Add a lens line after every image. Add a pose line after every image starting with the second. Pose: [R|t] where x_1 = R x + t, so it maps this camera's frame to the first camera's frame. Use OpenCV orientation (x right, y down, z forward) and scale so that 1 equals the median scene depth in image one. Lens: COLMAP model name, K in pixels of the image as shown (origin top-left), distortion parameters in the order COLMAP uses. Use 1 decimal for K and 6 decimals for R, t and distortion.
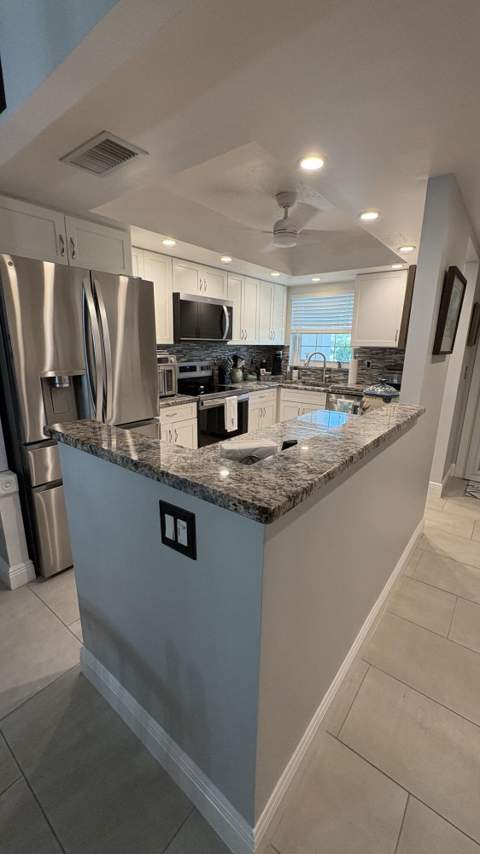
lens RADIAL K [[341.1, 0, 237.4], [0, 341.1, 427.3], [0, 0, 1]] dist [-0.000262, -0.000019]
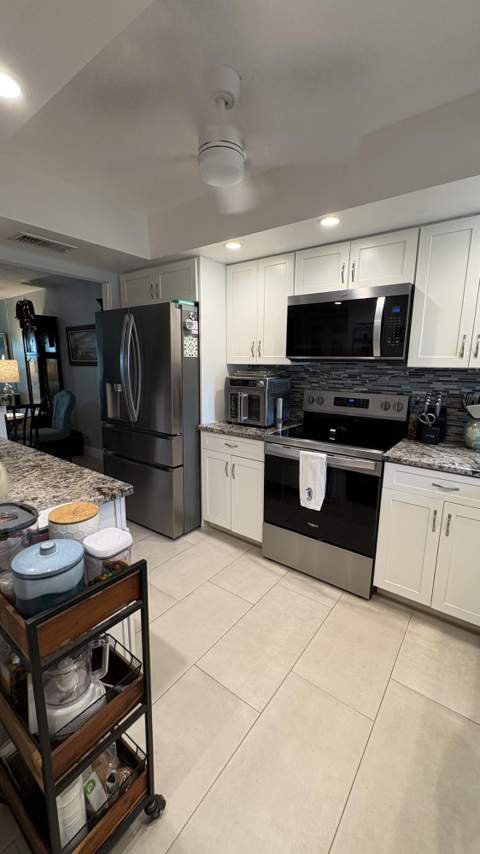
lens RADIAL K [[341.1, 0, 238.2], [0, 341.1, 426.6], [0, 0, 1]] dist [-0.000262, -0.000019]
pose [[0.019733, 0.172490, -0.984814, 0.529114], [-0.253009, 0.953806, 0.161989, -0.185421], [0.967263, 0.245970, 0.062463, 0.787994]]
